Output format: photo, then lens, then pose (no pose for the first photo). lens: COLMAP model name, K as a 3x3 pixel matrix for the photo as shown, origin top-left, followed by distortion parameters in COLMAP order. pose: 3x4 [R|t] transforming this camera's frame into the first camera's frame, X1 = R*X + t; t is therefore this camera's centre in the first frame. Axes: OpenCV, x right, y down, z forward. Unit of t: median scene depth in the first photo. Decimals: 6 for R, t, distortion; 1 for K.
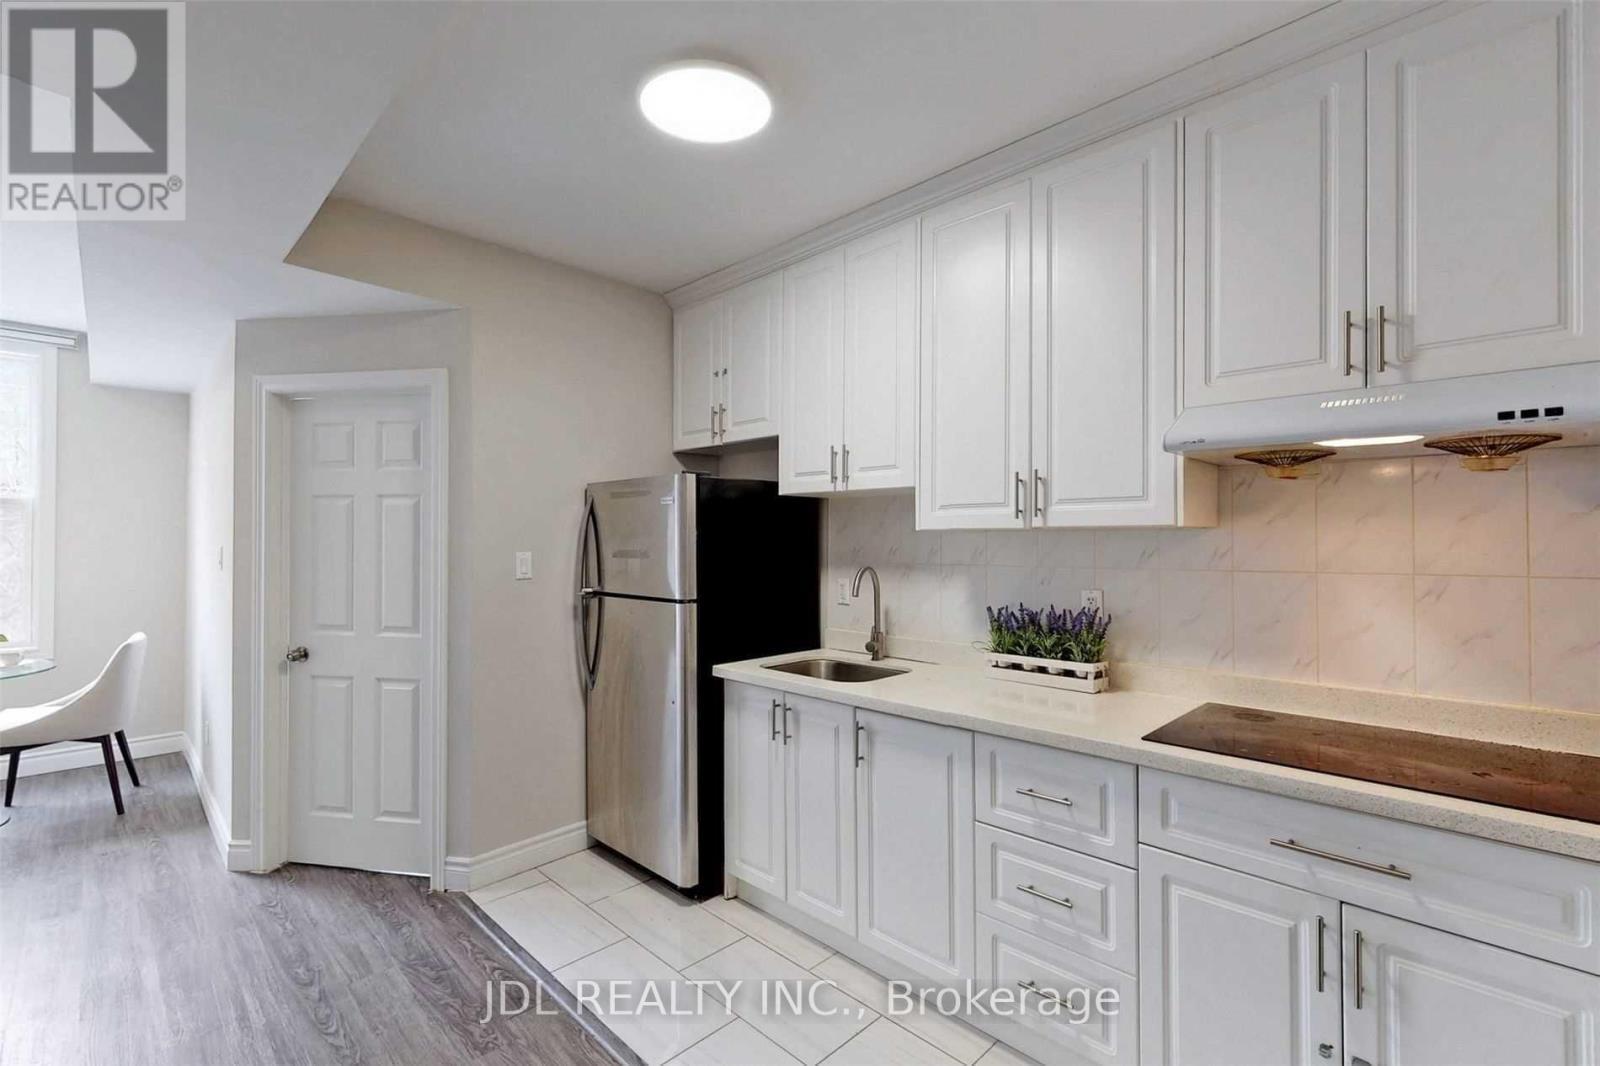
lens RADIAL K [[708.4, 0, 792.4], [0, 708.4, 536.5], [0, 0, 1]] dist [0.001229, 0.000847]
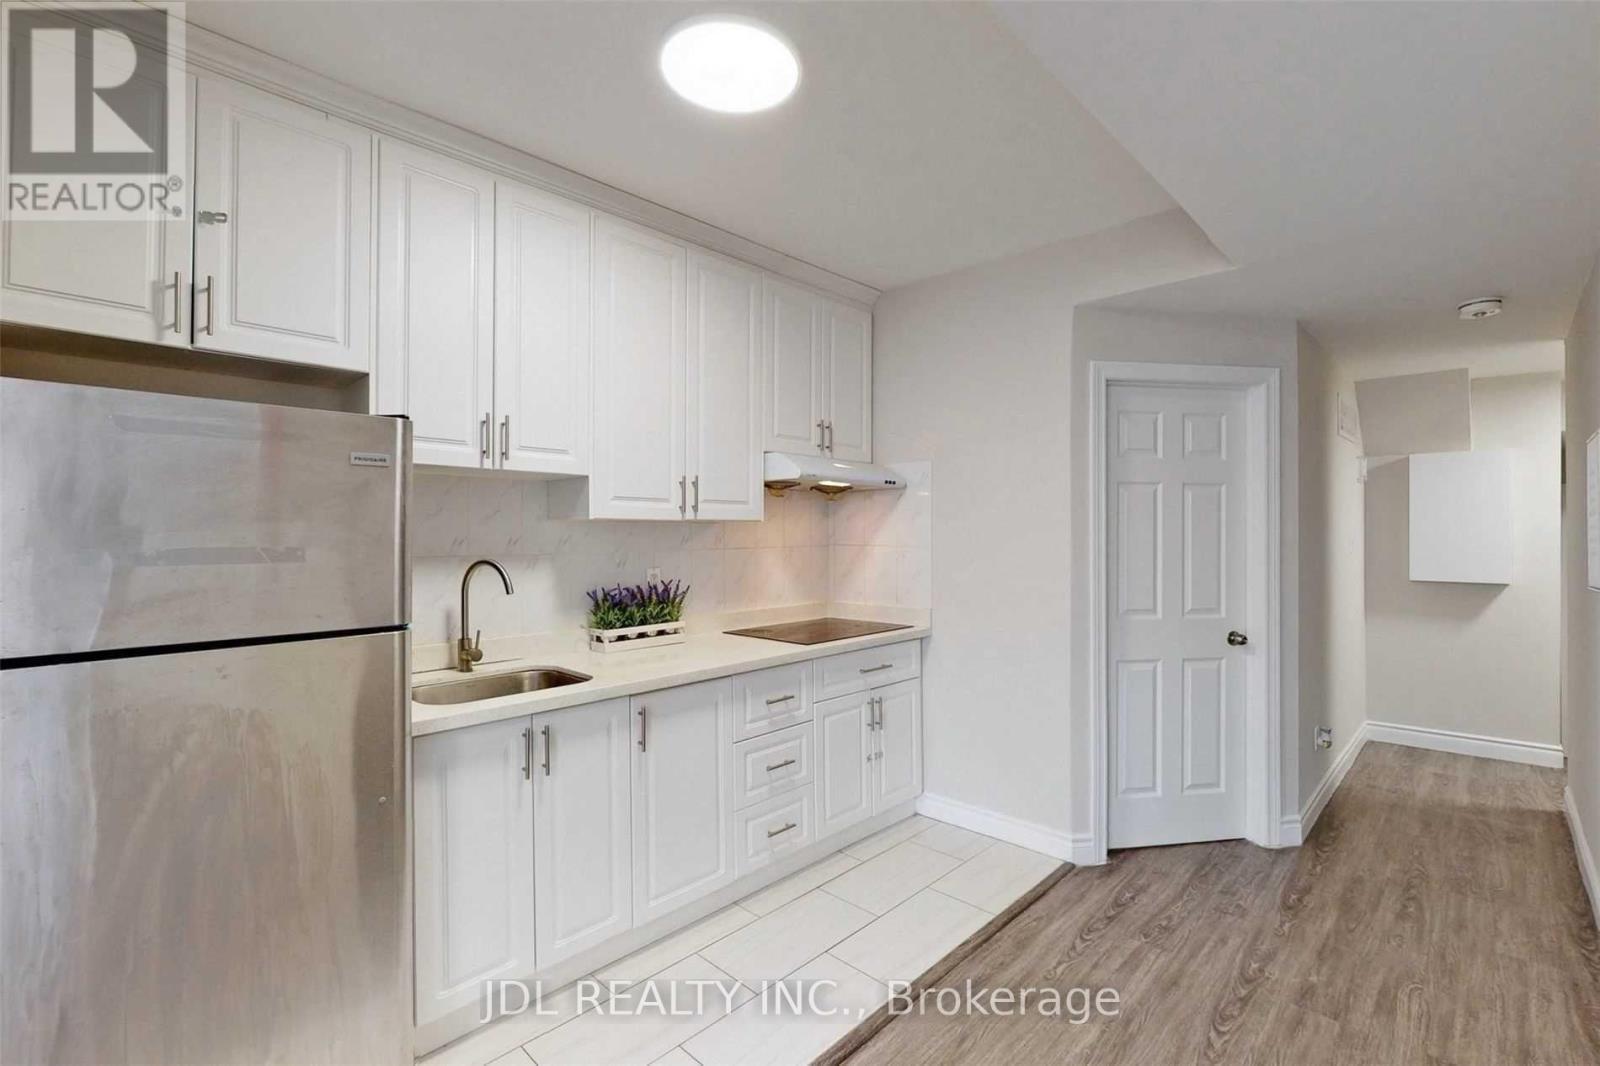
lens RADIAL K [[698.6, 0, 803.3], [0, 698.6, 526.1], [0, 0, 1]] dist [-0.000185, -0.000010]
pose [[-0.015723, 0.008475, 0.999840, -0.756724], [-0.006510, 0.999942, -0.008578, 0.007038], [-0.999855, -0.006643, -0.015667, 0.651739]]
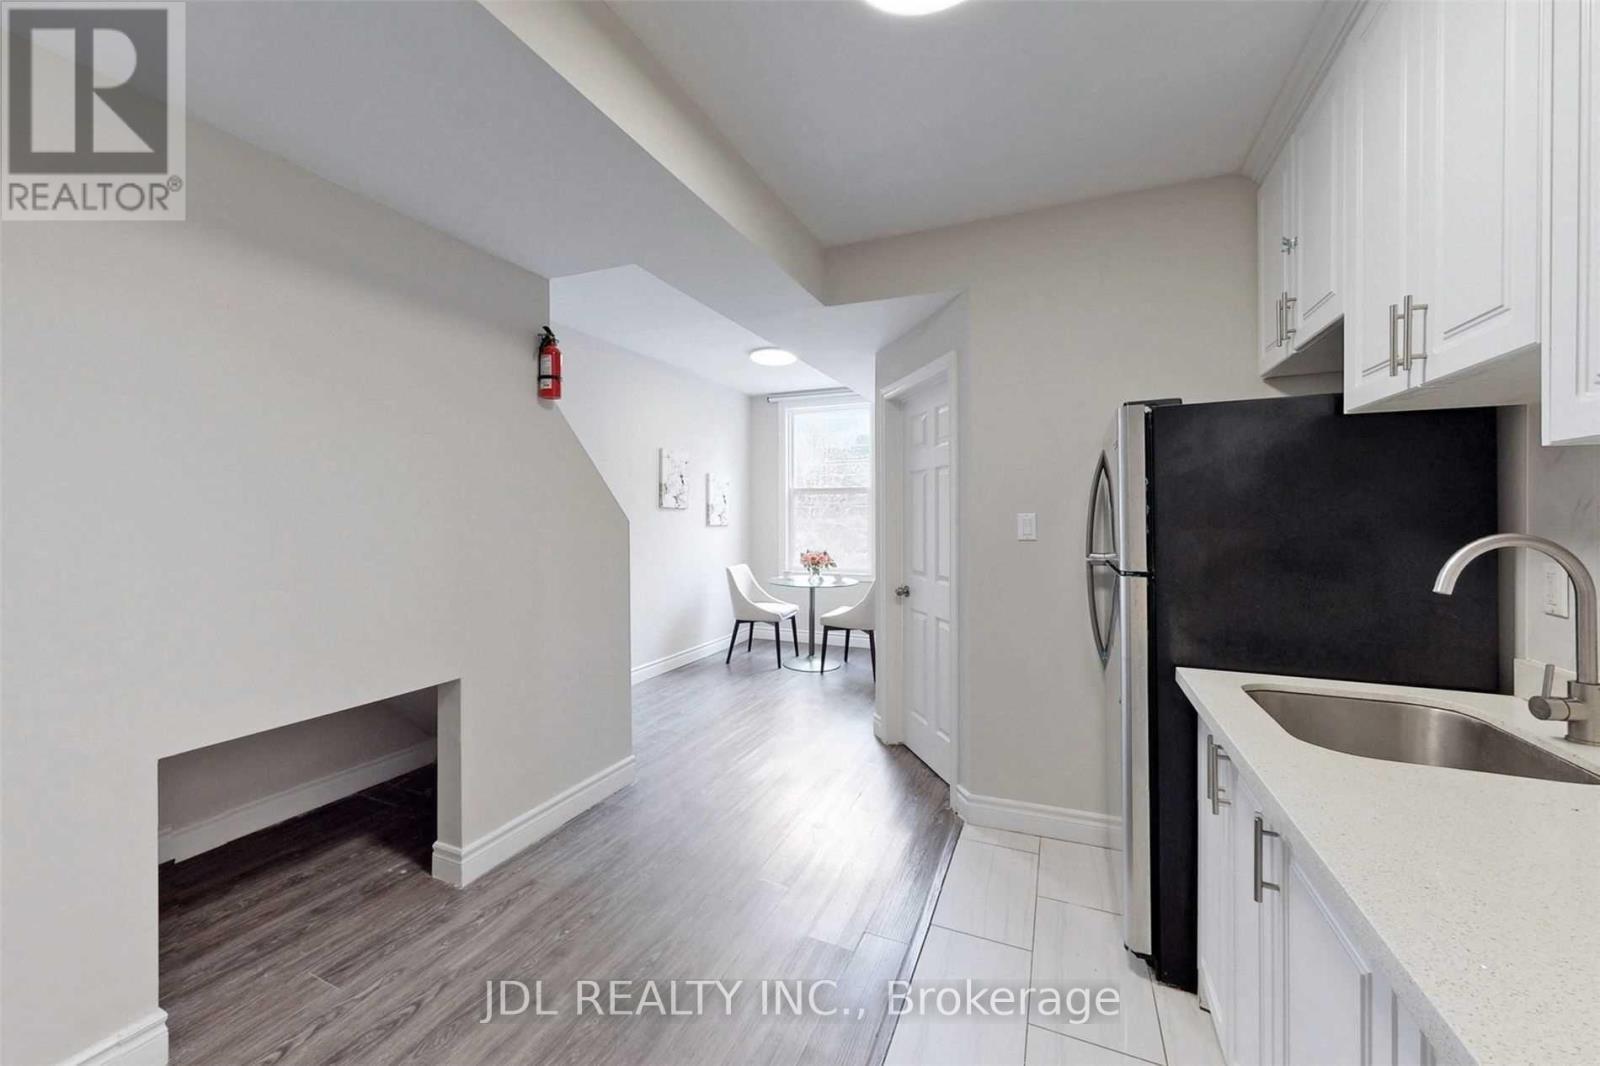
lens RADIAL K [[607.3, 0, 796.5], [0, 607.3, 520.6], [0, 0, 1]] dist [-0.000124, 0.000042]
pose [[0.363264, 0.000737, -0.931686, 0.326618], [0.006106, 0.999976, 0.003171, 0.029916], [0.931666, -0.006841, 0.363251, 0.424629]]
